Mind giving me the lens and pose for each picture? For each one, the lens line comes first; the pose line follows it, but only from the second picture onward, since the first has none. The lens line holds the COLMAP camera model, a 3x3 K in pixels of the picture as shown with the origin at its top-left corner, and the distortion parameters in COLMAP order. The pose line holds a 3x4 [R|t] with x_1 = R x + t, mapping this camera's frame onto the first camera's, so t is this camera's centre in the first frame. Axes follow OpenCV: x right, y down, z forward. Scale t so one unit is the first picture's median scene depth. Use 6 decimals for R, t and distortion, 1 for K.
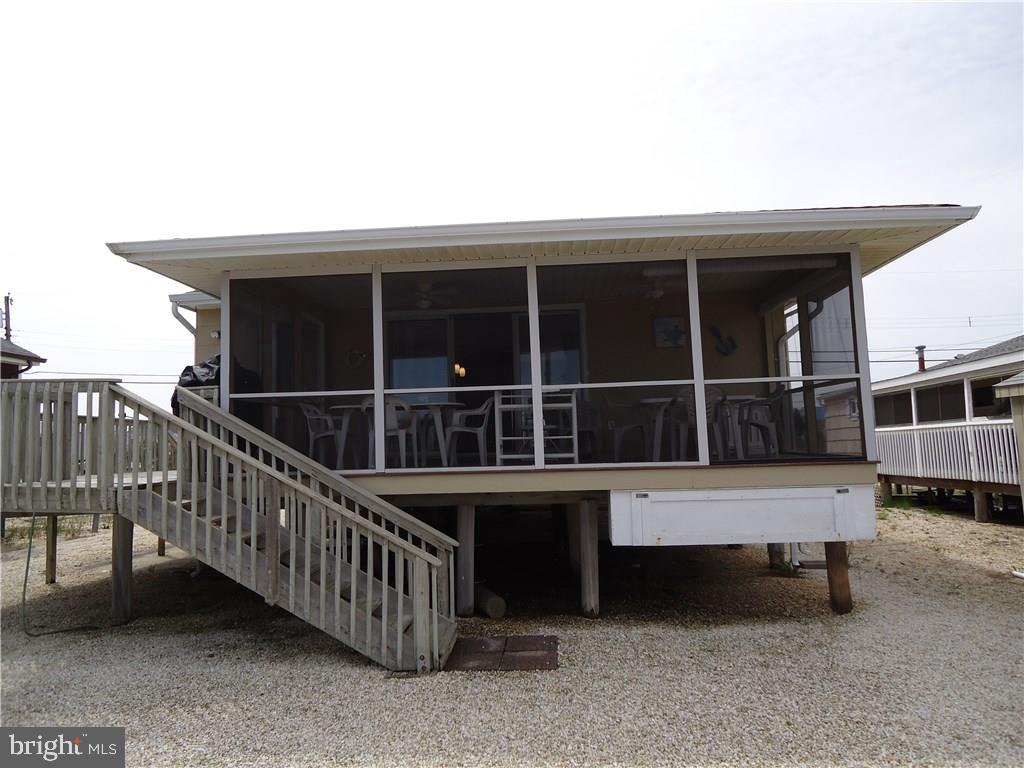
lens RADIAL K [[754.2, 0, 510.2], [0, 754.2, 380.5], [0, 0, 1]] dist [-0.023463, -0.002166]
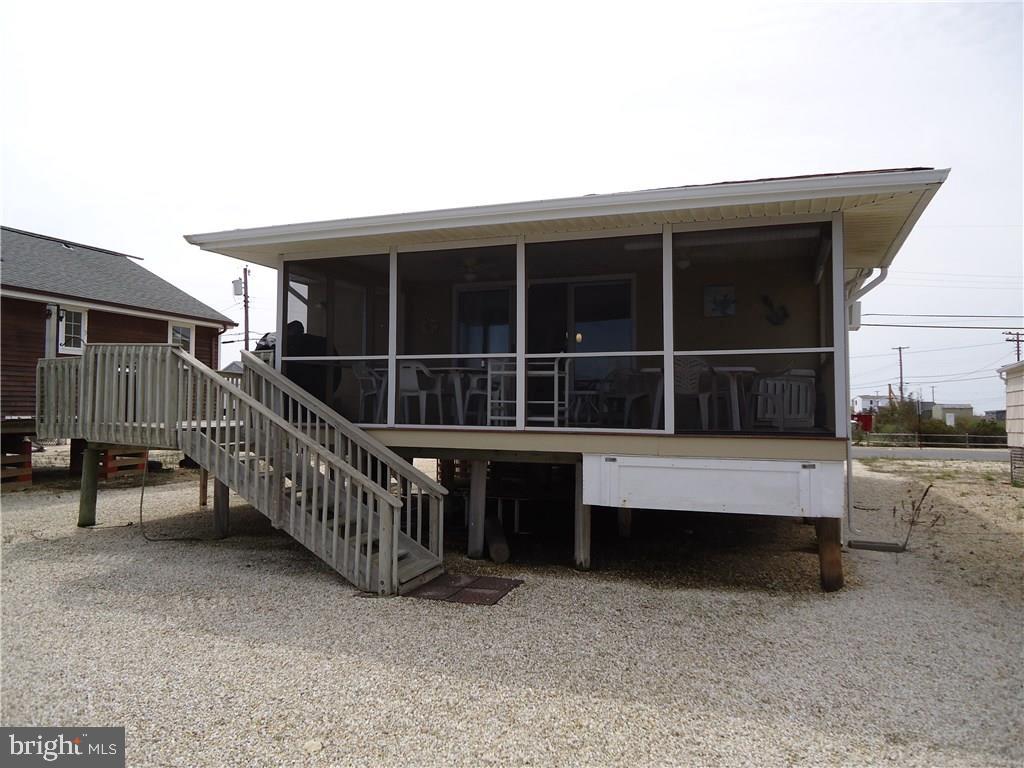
lens RADIAL K [[754.2, 0, 519.3], [0, 754.2, 386.2], [0, 0, 1]] dist [-0.023463, -0.002166]
pose [[0.955805, 0.028872, -0.292579, 0.355559], [-0.012040, 0.998175, 0.059171, -0.011553], [0.293753, -0.053034, 0.954409, -0.045607]]
